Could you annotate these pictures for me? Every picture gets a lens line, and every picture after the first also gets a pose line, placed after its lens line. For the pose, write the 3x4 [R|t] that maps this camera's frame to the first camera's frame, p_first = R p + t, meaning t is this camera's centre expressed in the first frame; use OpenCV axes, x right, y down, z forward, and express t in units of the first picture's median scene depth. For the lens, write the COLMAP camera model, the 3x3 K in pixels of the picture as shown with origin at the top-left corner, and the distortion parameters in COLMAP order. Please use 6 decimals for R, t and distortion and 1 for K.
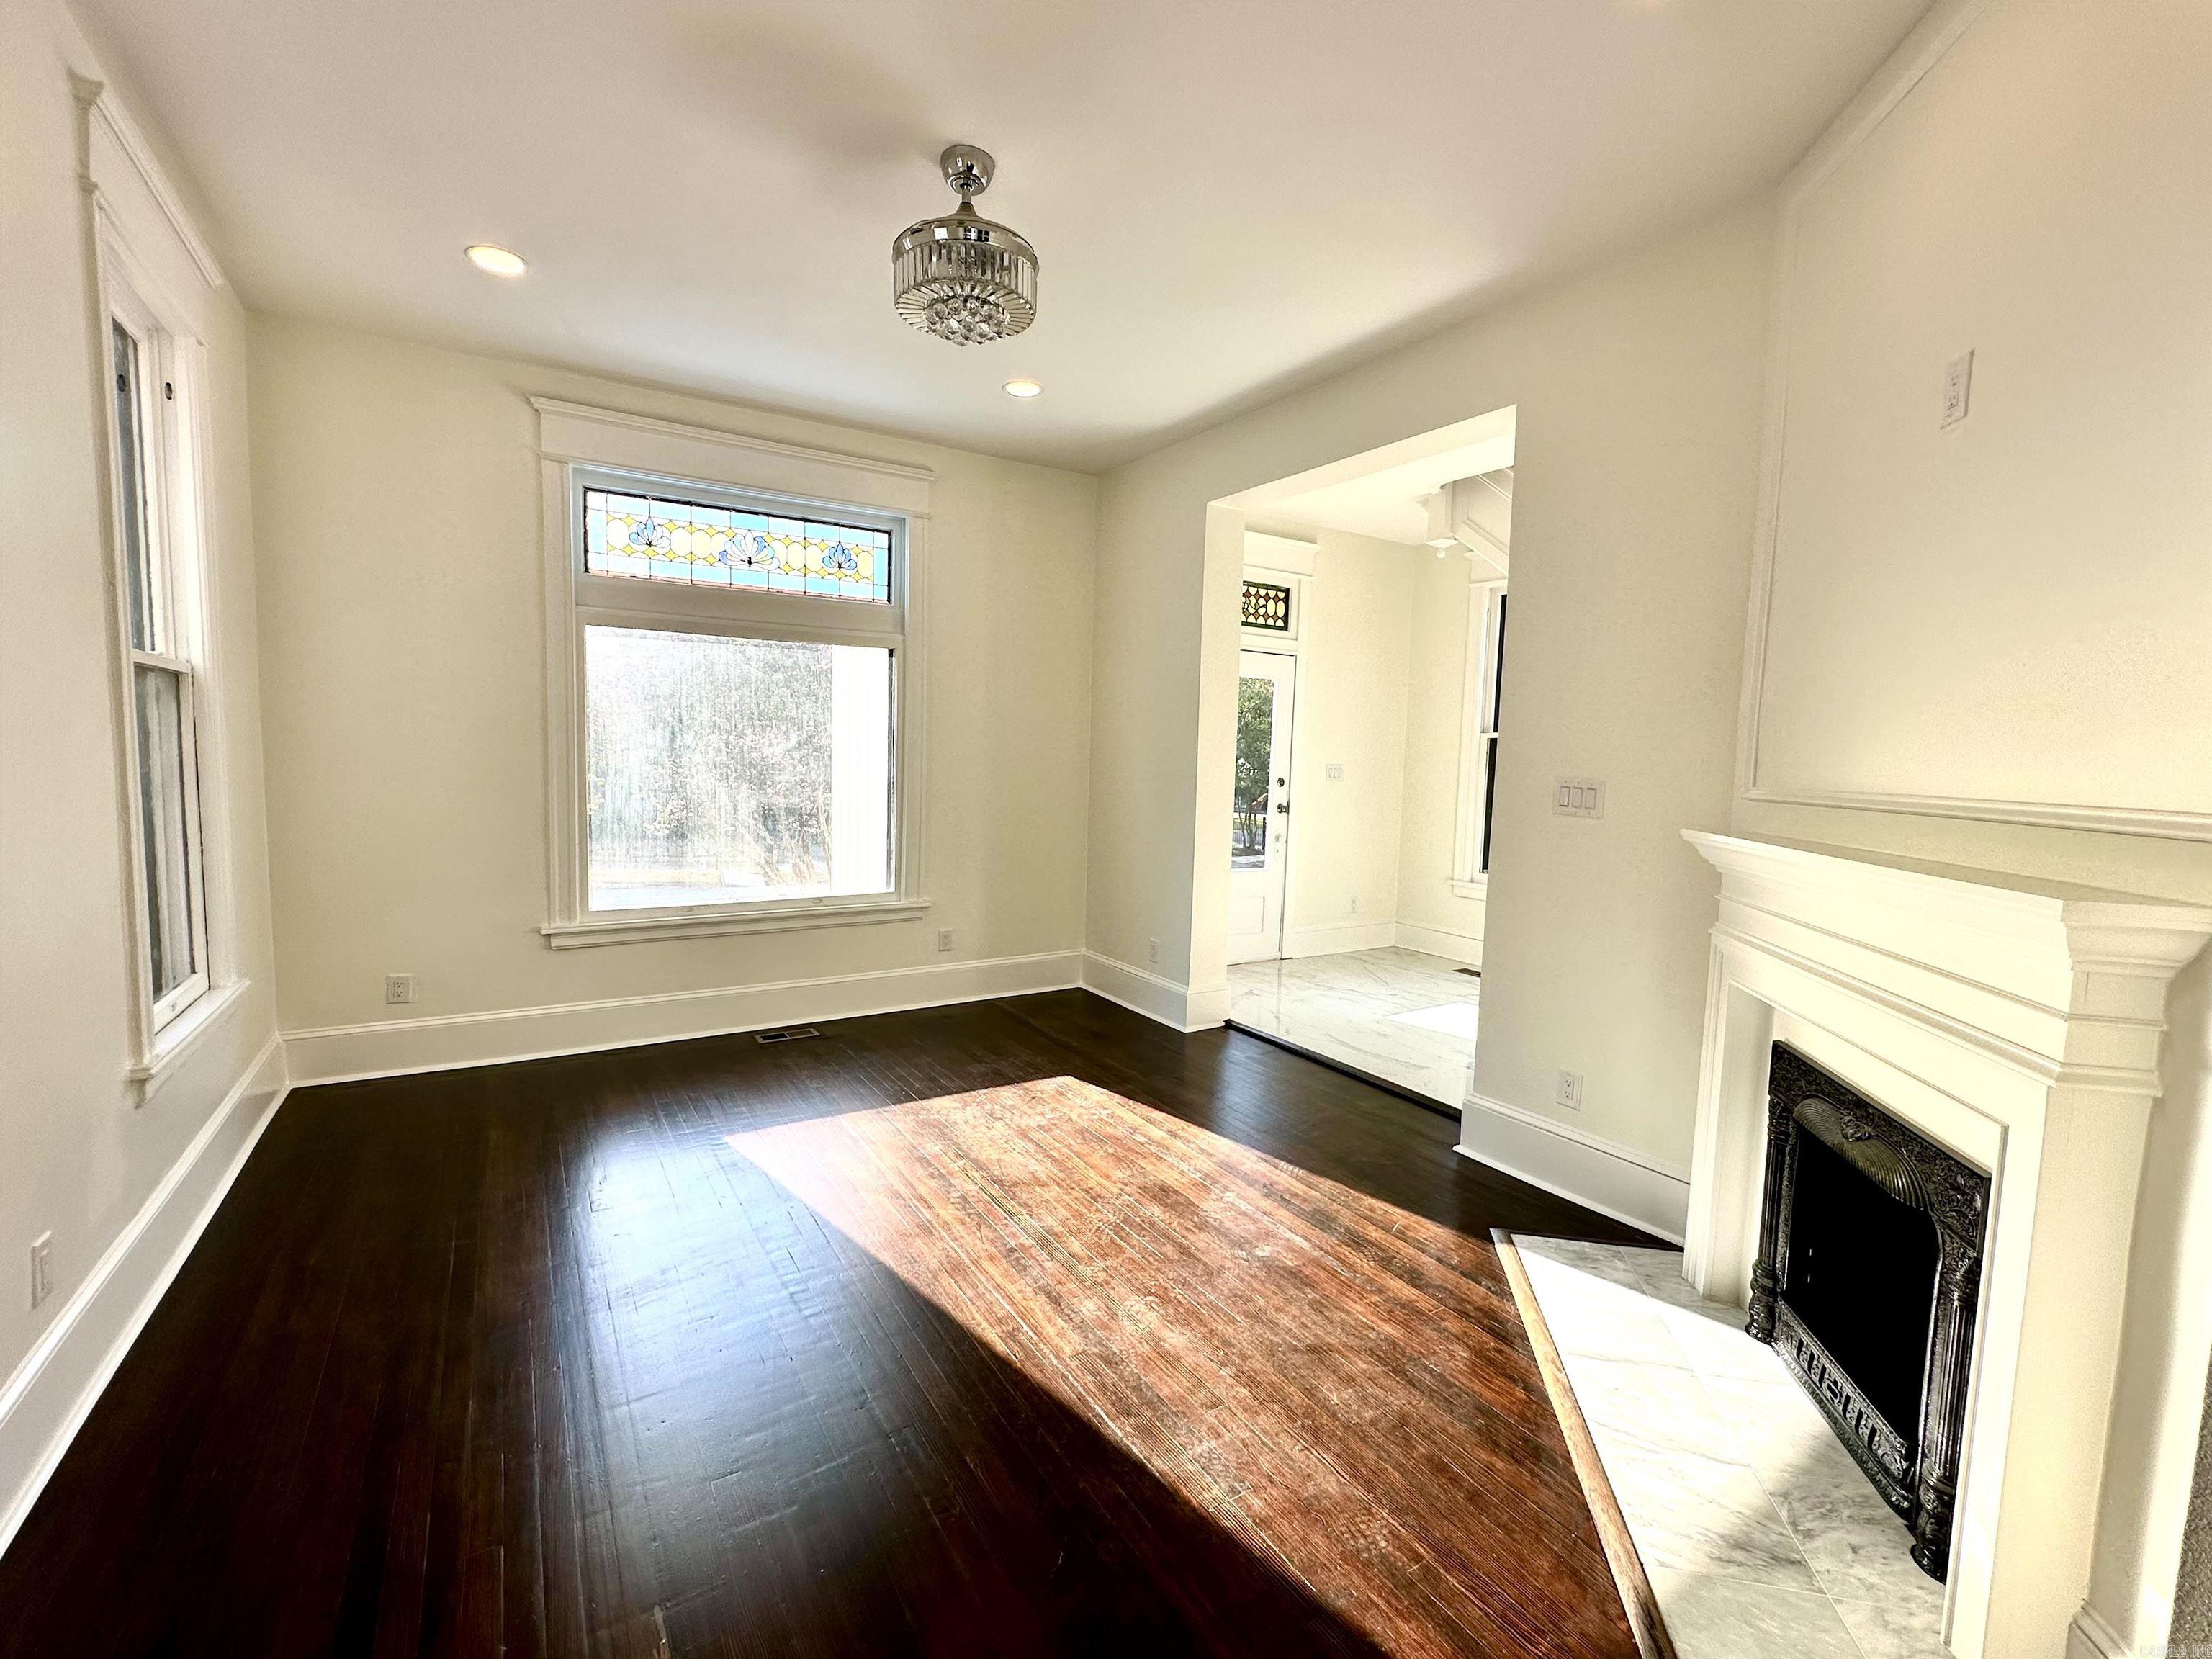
lens RADIAL K [[958.5, 0, 1116.0], [0, 958.5, 846.7], [0, 0, 1]] dist [-0.004681, 0.001194]
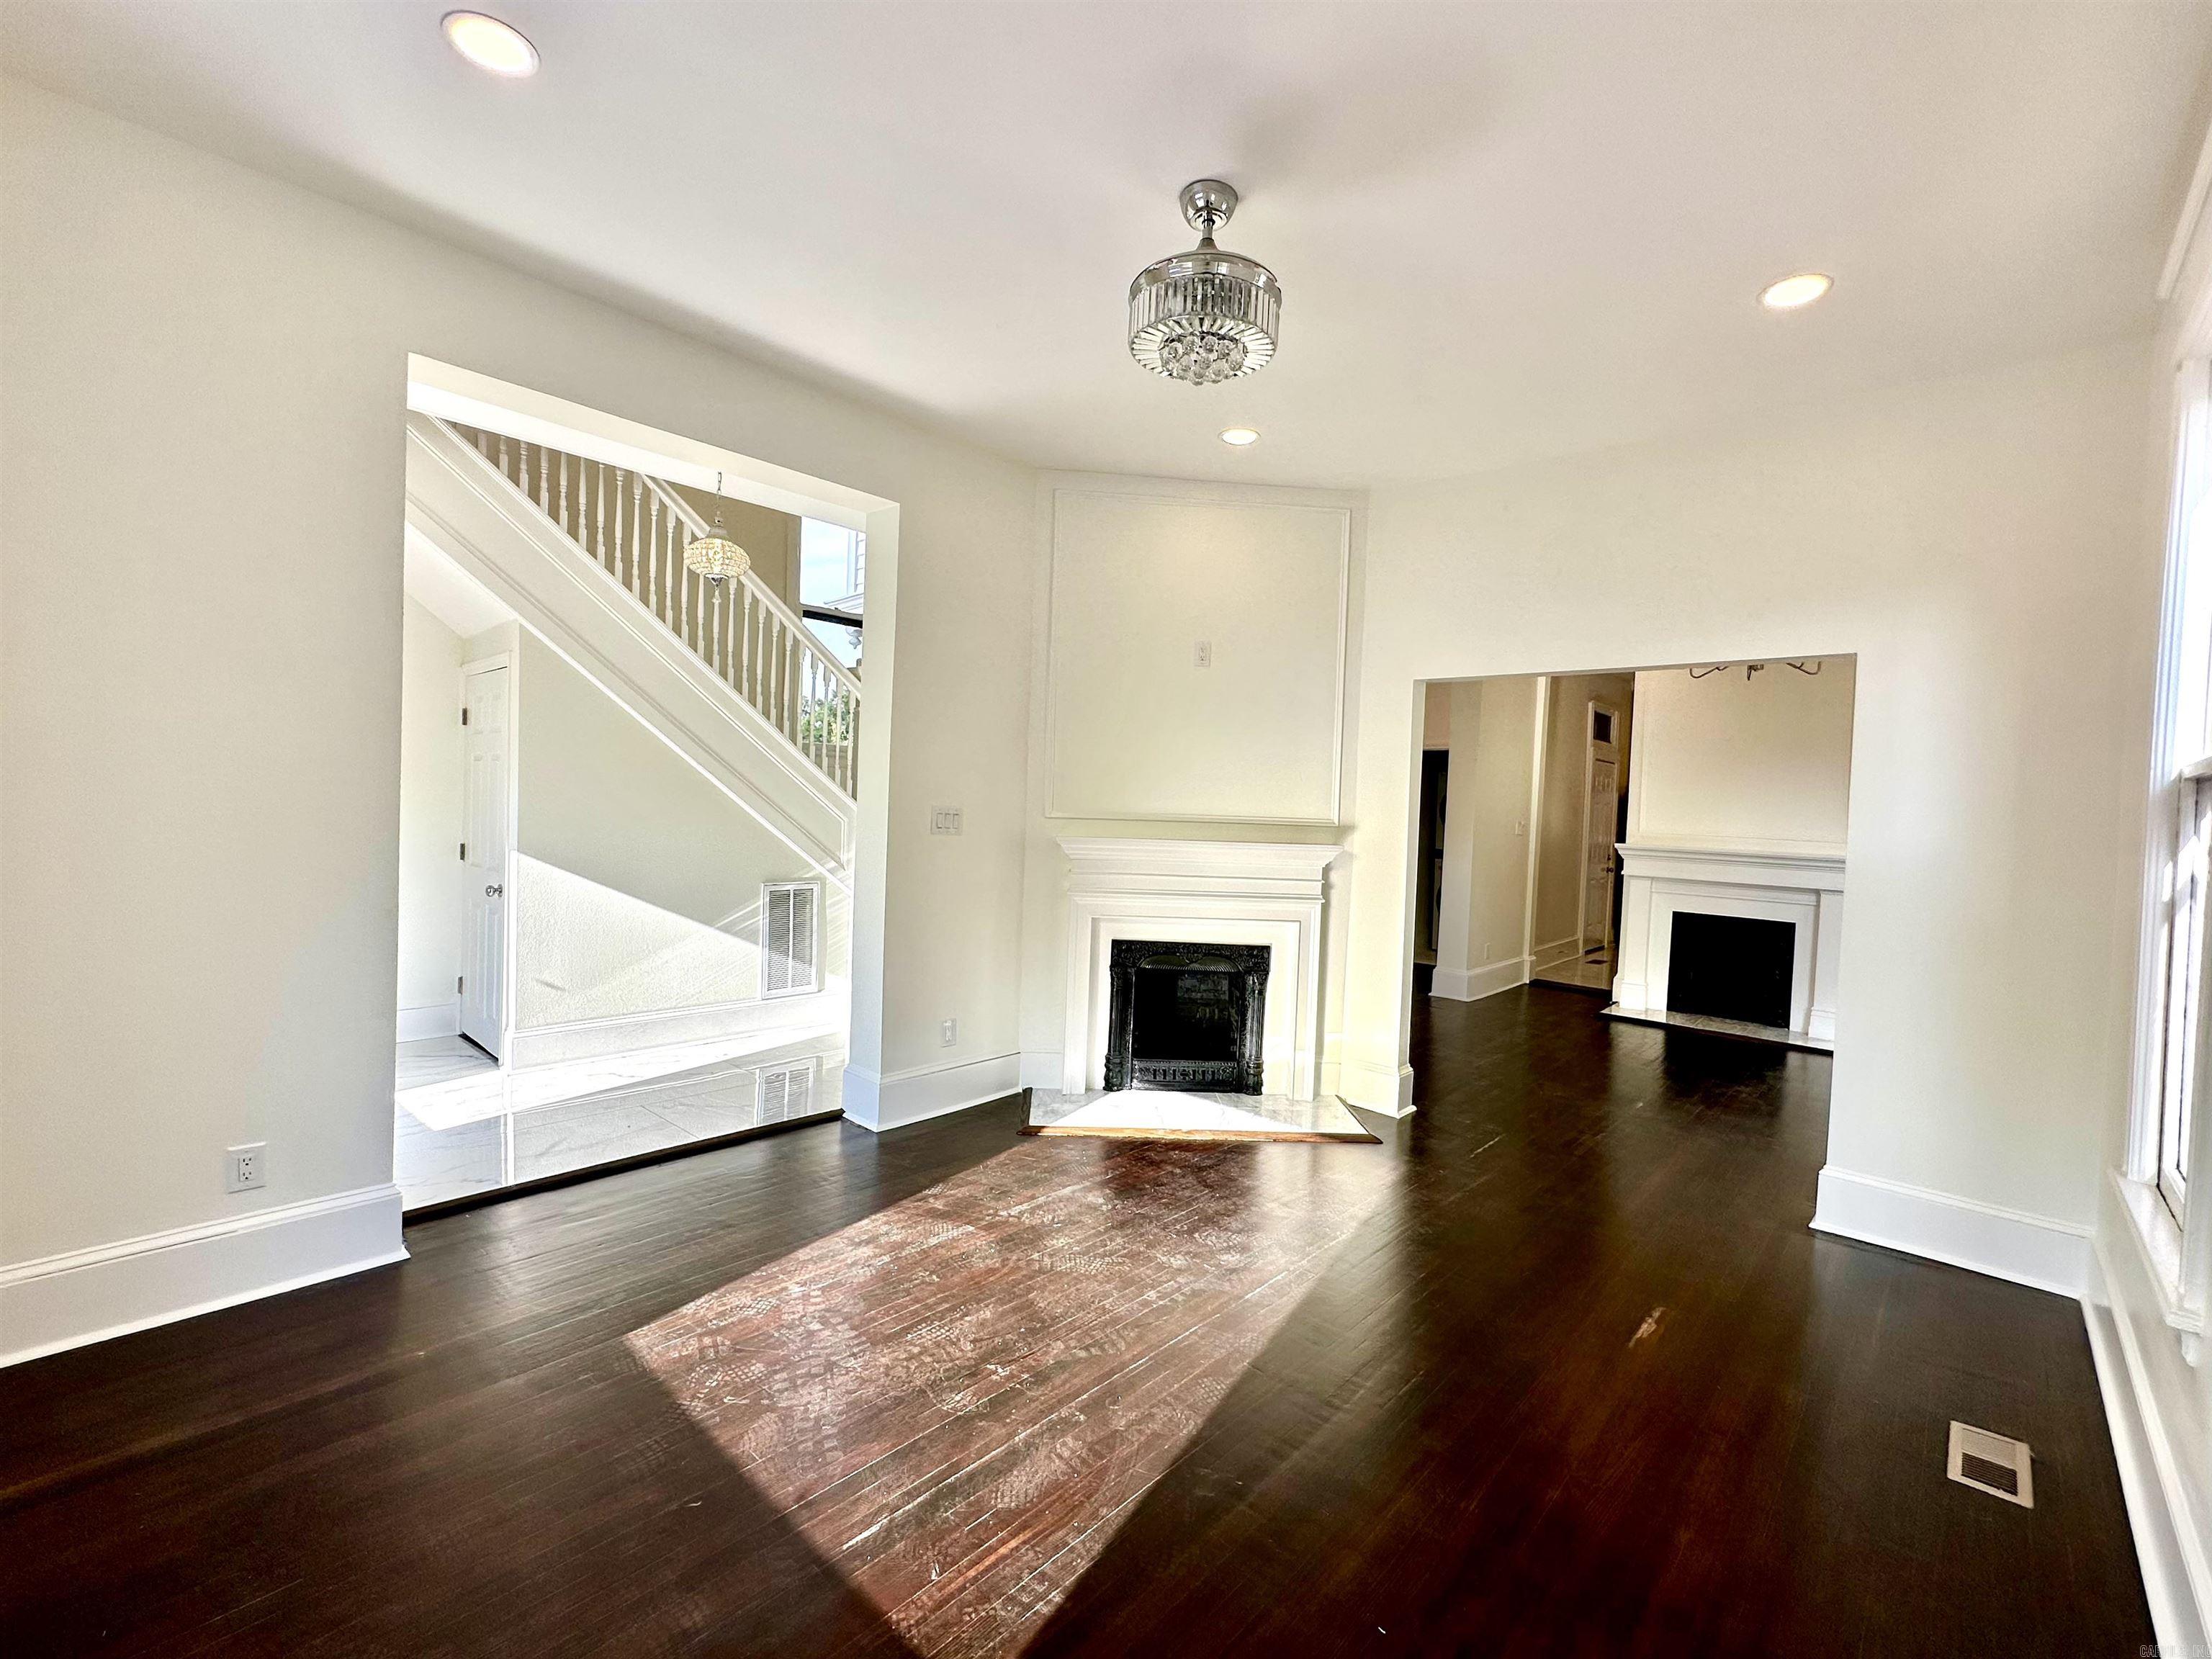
lens RADIAL K [[958.5, 0, 1102.5], [0, 958.5, 828.3], [0, 0, 1]] dist [-0.004681, 0.001194]
pose [[-0.237535, -0.081234, 0.967976, -0.456912], [0.043829, 0.994586, 0.094223, -0.081118], [-0.970390, 0.064807, -0.232689, 0.559235]]
